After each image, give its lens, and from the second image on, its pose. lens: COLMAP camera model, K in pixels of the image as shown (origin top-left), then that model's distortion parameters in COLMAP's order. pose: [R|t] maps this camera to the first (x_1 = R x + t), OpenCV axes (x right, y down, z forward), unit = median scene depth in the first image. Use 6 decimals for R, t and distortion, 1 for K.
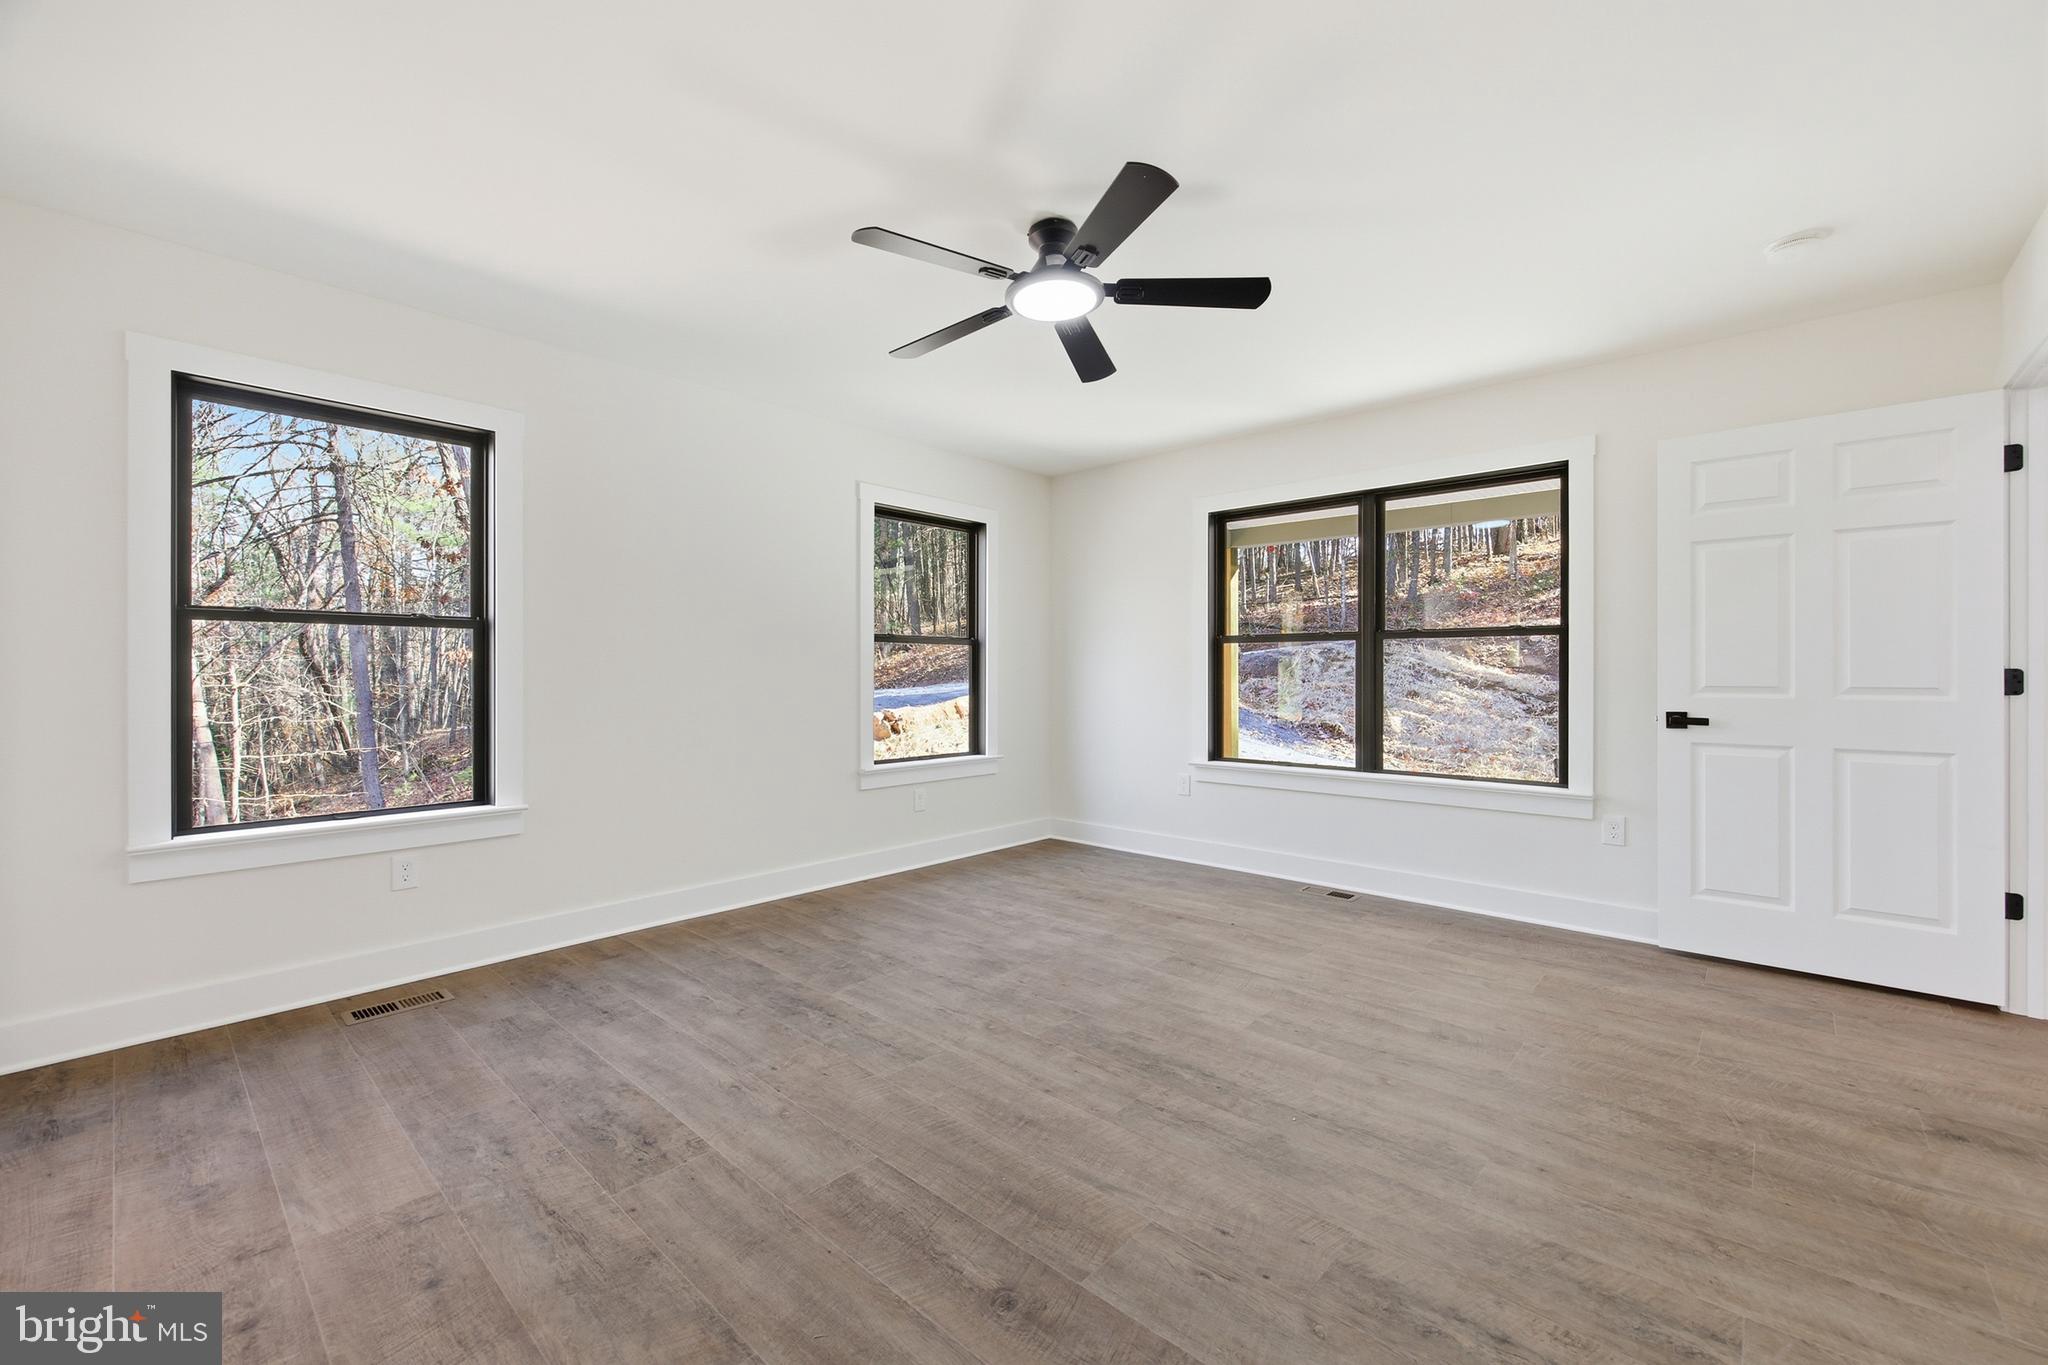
lens RADIAL K [[830.9, 0, 1026.3], [0, 830.9, 673.7], [0, 0, 1]] dist [-0.001096, 0.000067]
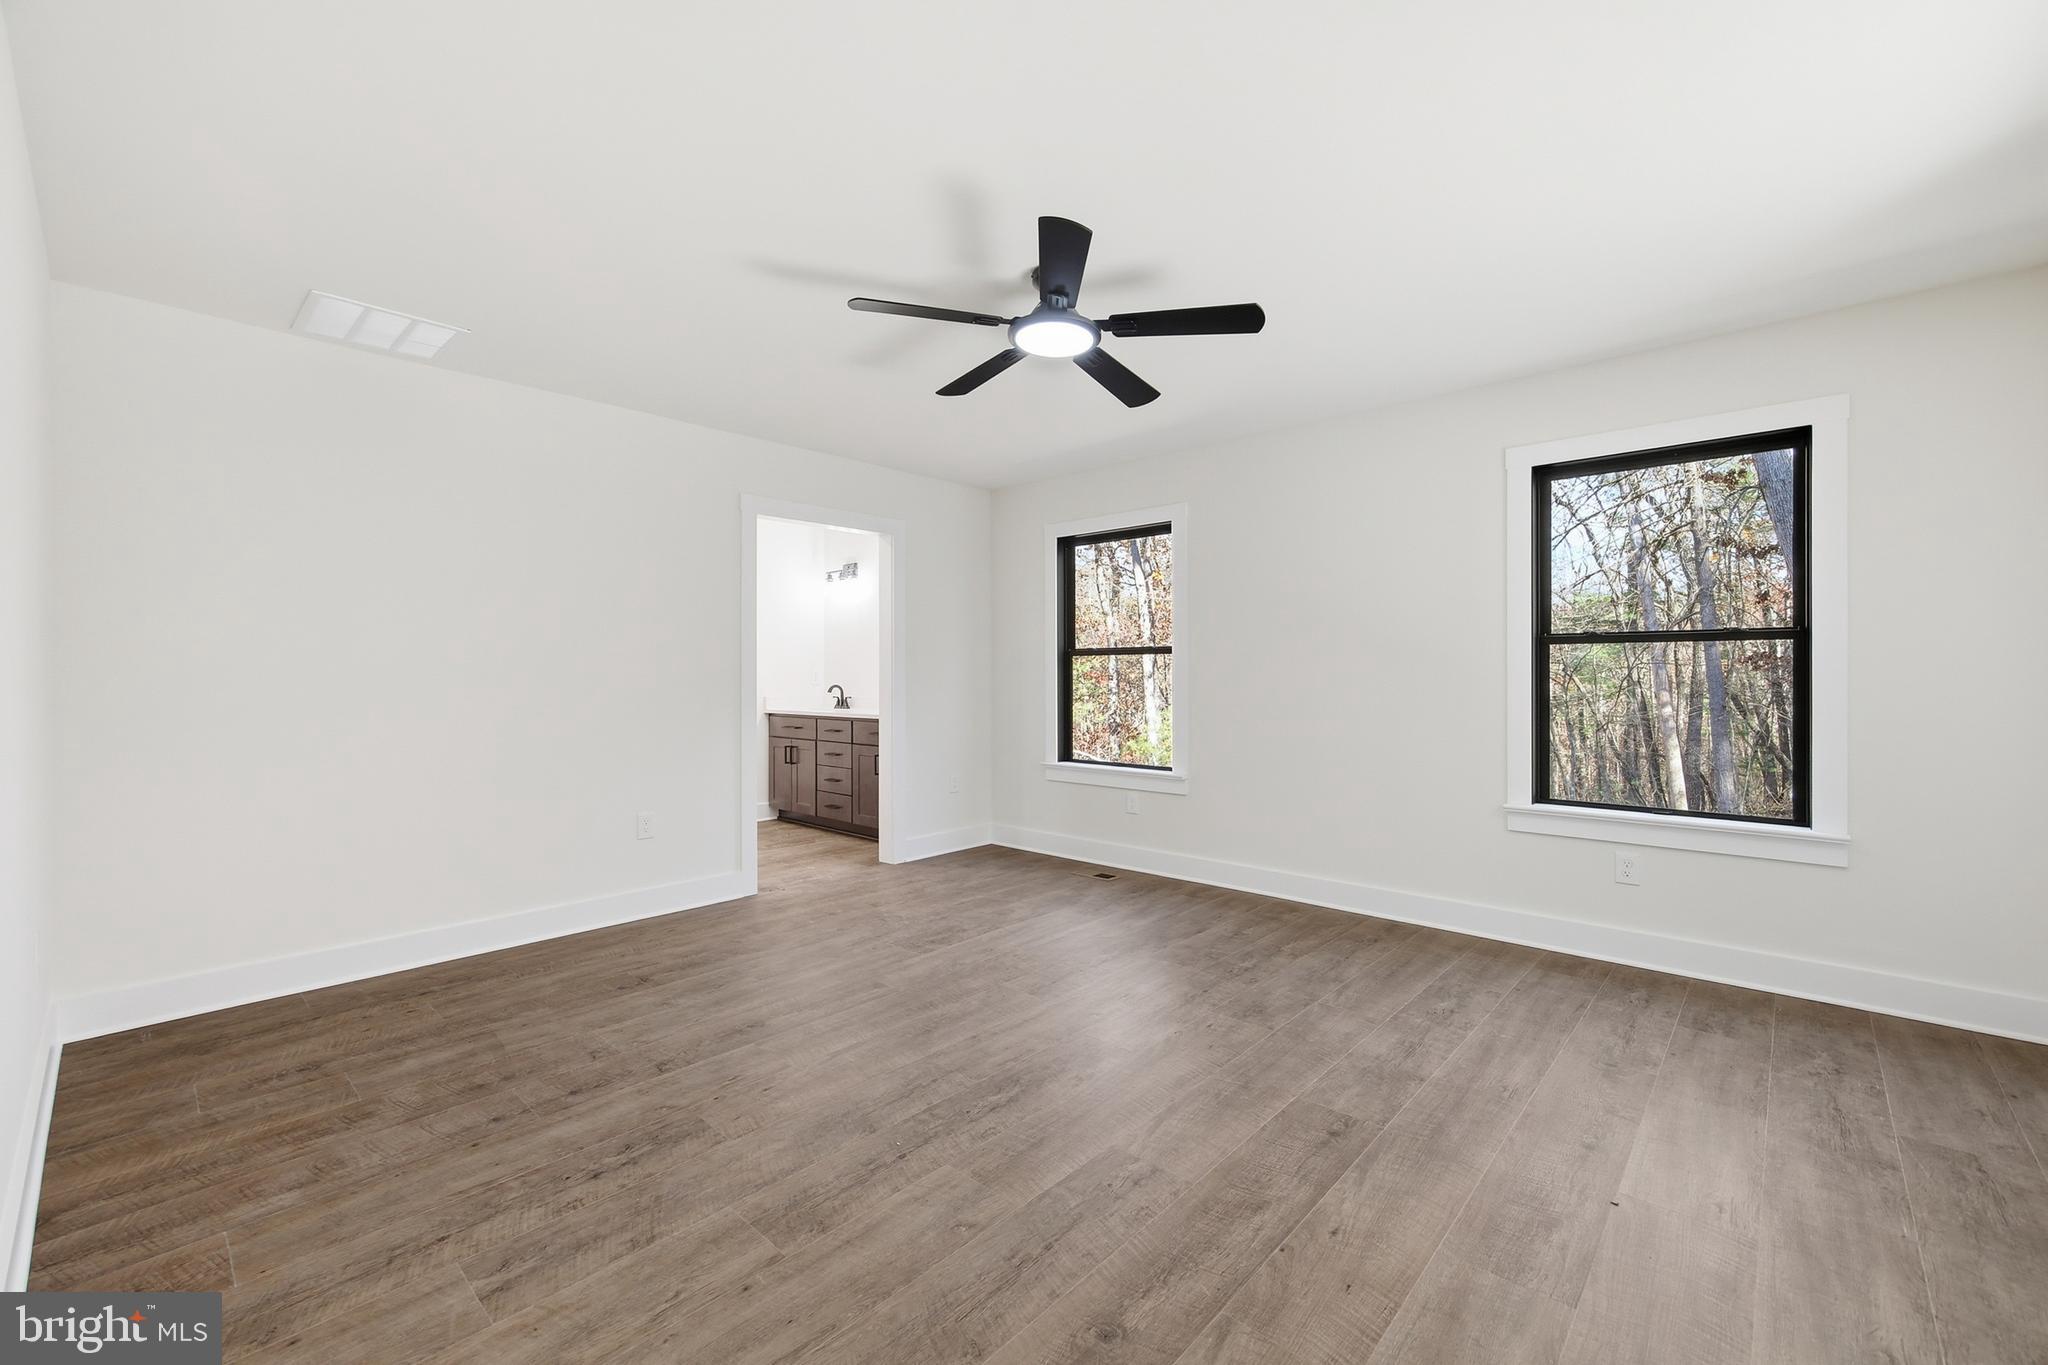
lens RADIAL K [[830.9, 0, 1026.3], [0, 830.9, 673.7], [0, 0, 1]] dist [-0.001096, 0.000067]
pose [[-0.004156, -0.001103, -0.999991, 0.998944], [0.002691, 0.999996, -0.001114, -0.018887], [0.999988, -0.002696, -0.004153, 0.879090]]
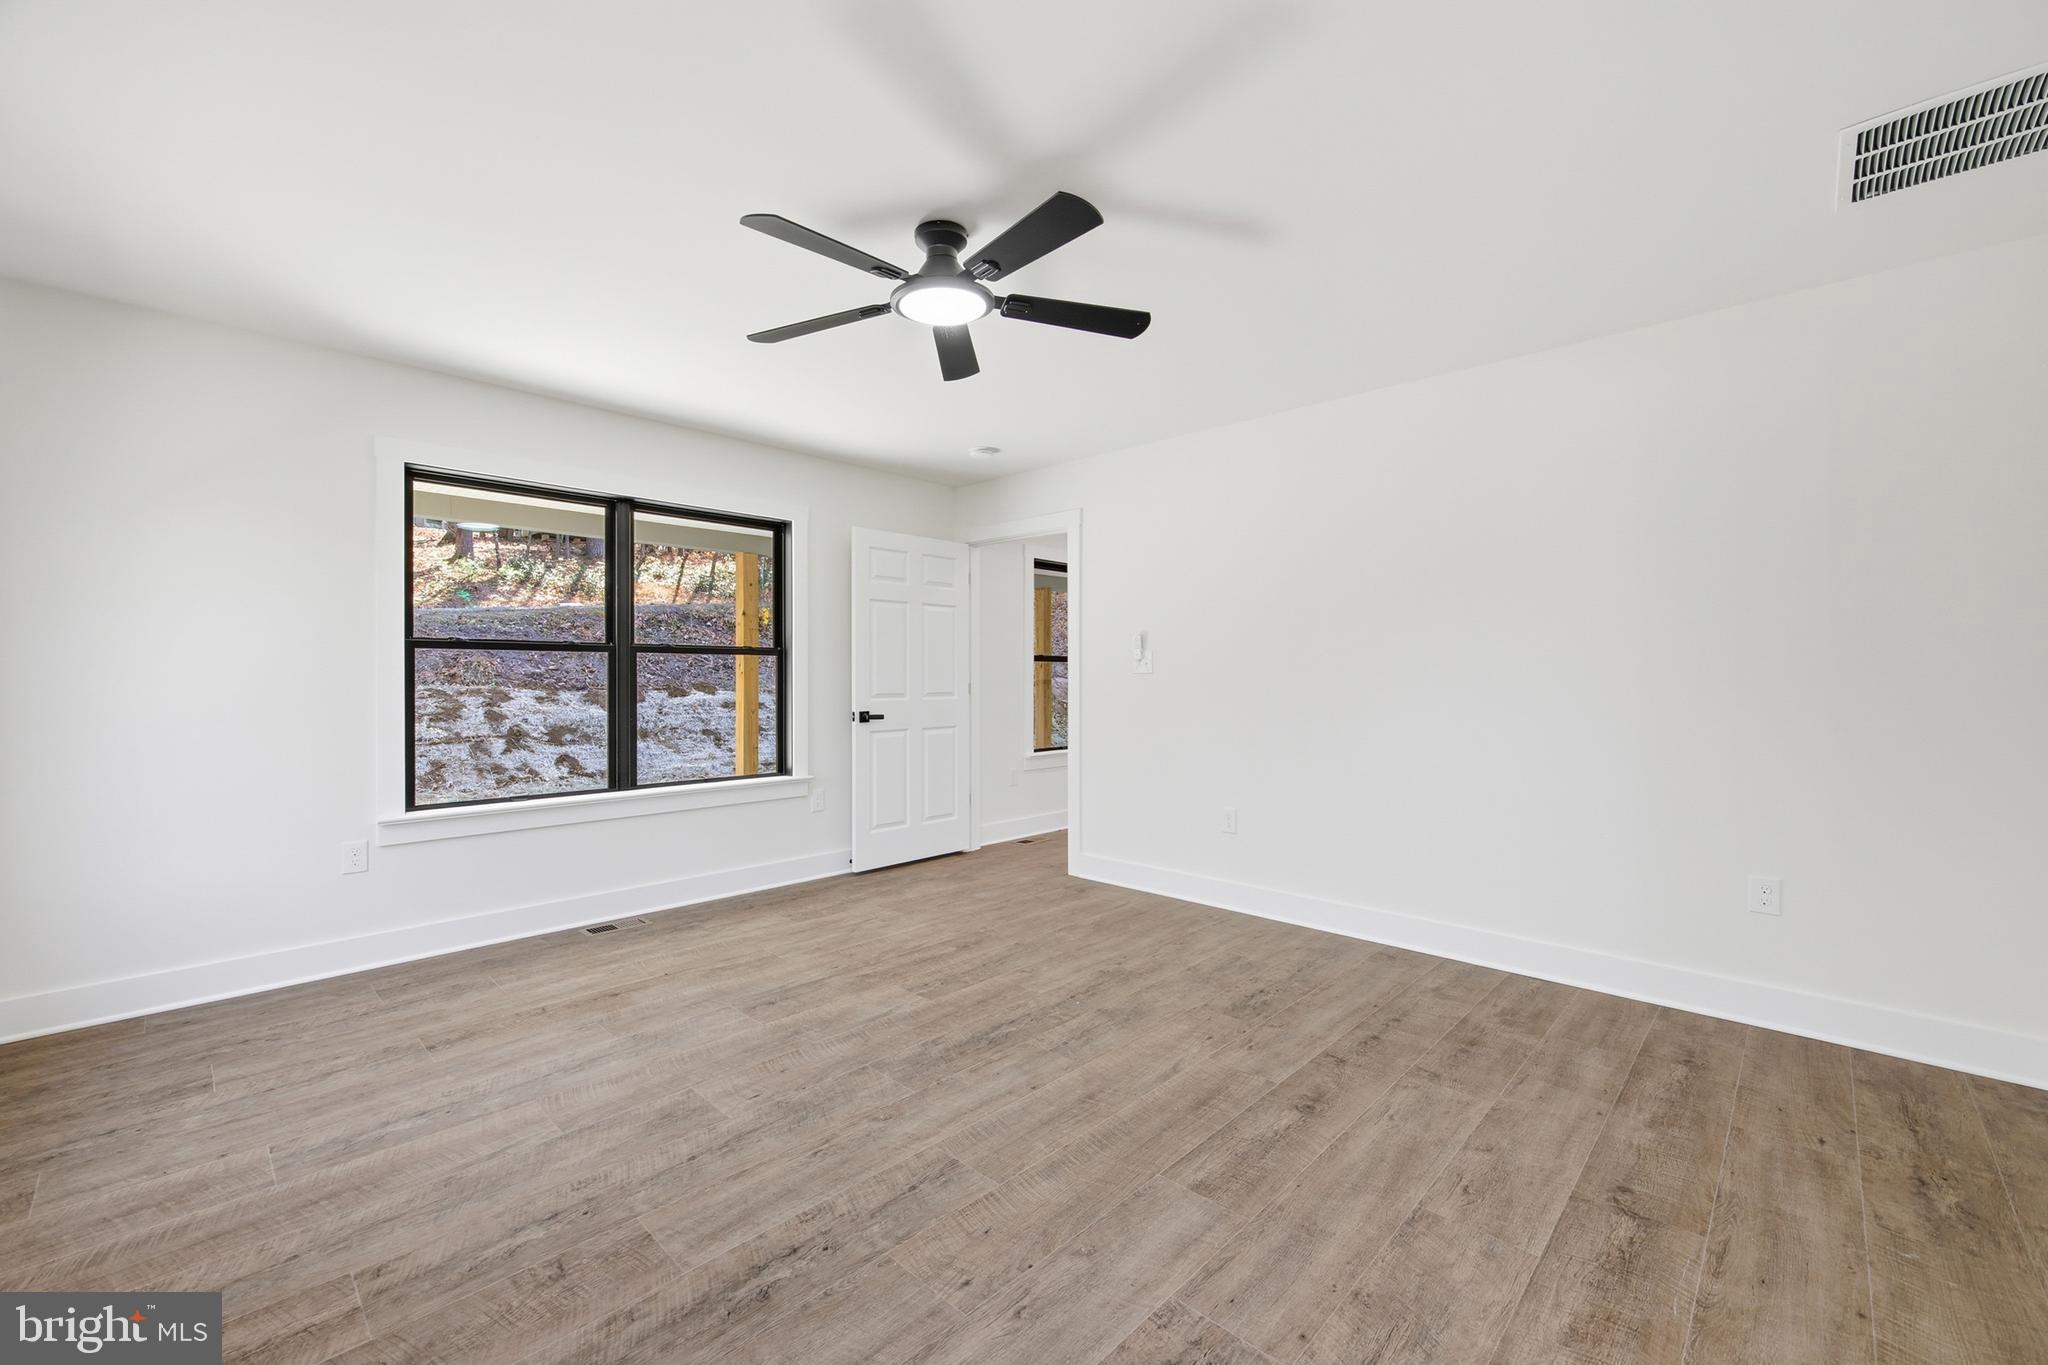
lens RADIAL K [[830.9, 0, 1026.3], [0, 830.9, 673.7], [0, 0, 1]] dist [-0.001096, 0.000067]
pose [[0.023148, 0.004508, 0.999722, -0.844705], [0.001778, 0.999988, -0.004550, -0.018519], [-0.999730, 0.001883, 0.023140, 0.800011]]
